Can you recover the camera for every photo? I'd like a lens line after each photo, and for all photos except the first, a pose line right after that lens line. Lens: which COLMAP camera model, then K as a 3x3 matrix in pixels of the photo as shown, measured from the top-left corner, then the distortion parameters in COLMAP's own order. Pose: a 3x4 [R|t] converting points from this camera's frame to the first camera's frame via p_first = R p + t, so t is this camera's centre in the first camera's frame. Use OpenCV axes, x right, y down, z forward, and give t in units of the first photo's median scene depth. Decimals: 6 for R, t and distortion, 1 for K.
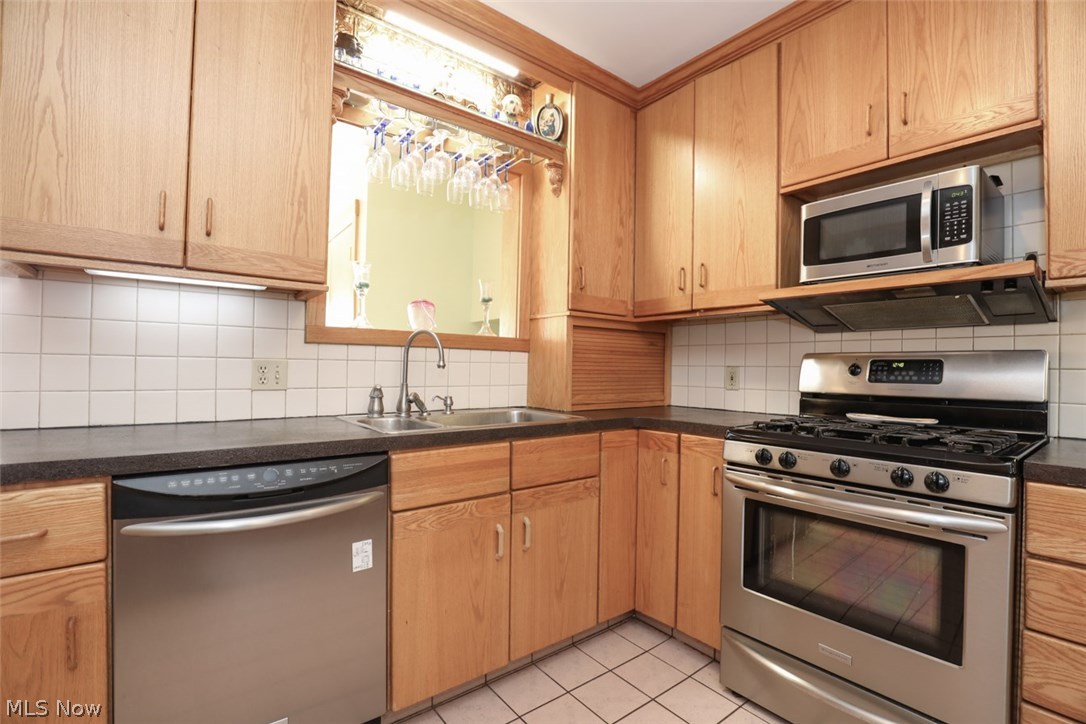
lens RADIAL K [[494.2, 0, 548.0], [0, 494.2, 364.1], [0, 0, 1]] dist [-0.029482, 0.000295]
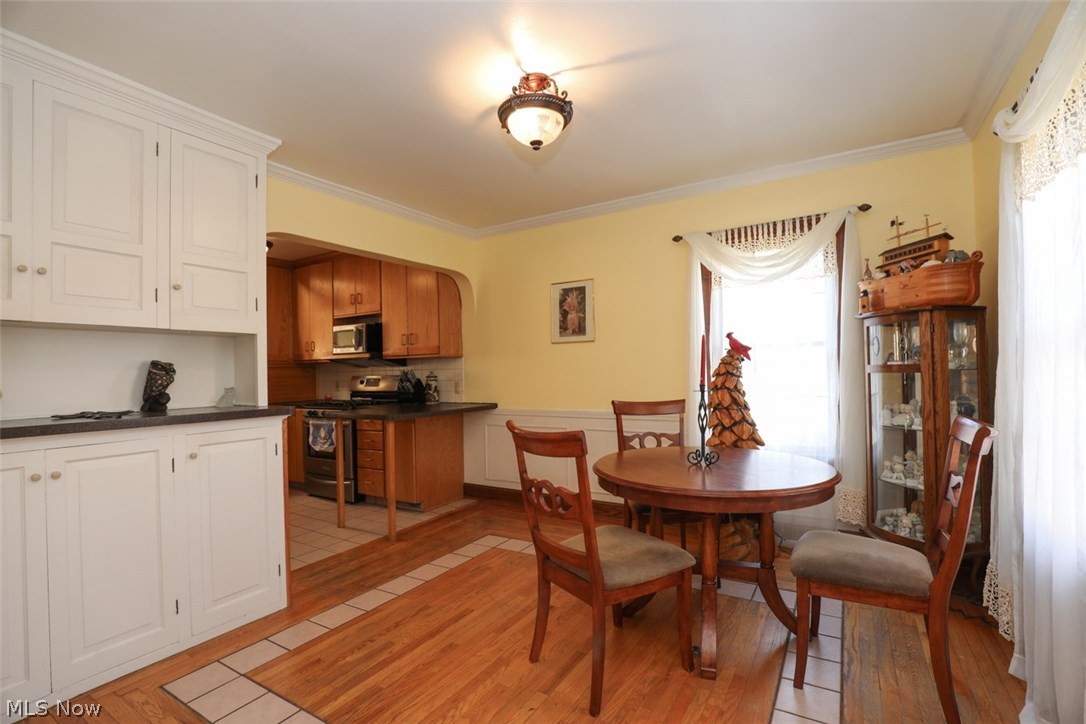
lens RADIAL K [[494.2, 0, 548.0], [0, 494.2, 364.1], [0, 0, 1]] dist [-0.029482, 0.000295]
pose [[0.936284, -0.034336, 0.349561, 0.639169], [0.036038, 0.999349, 0.001637, -0.058846], [-0.349390, 0.011065, 0.936912, -1.997966]]
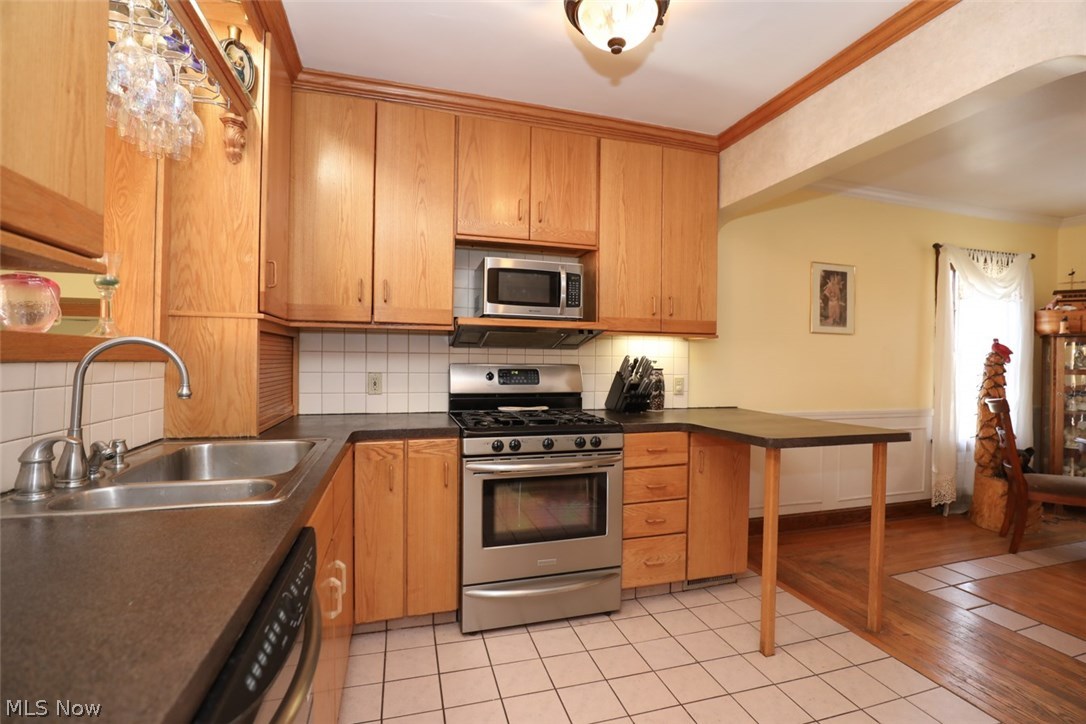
lens RADIAL K [[494.2, 0, 548.0], [0, 494.2, 364.1], [0, 0, 1]] dist [-0.029482, 0.000295]
pose [[0.368787, -0.018678, 0.929326, -0.647068], [-0.014339, 0.999565, 0.025780, -0.062471], [-0.929403, -0.022833, 0.368358, 0.313764]]
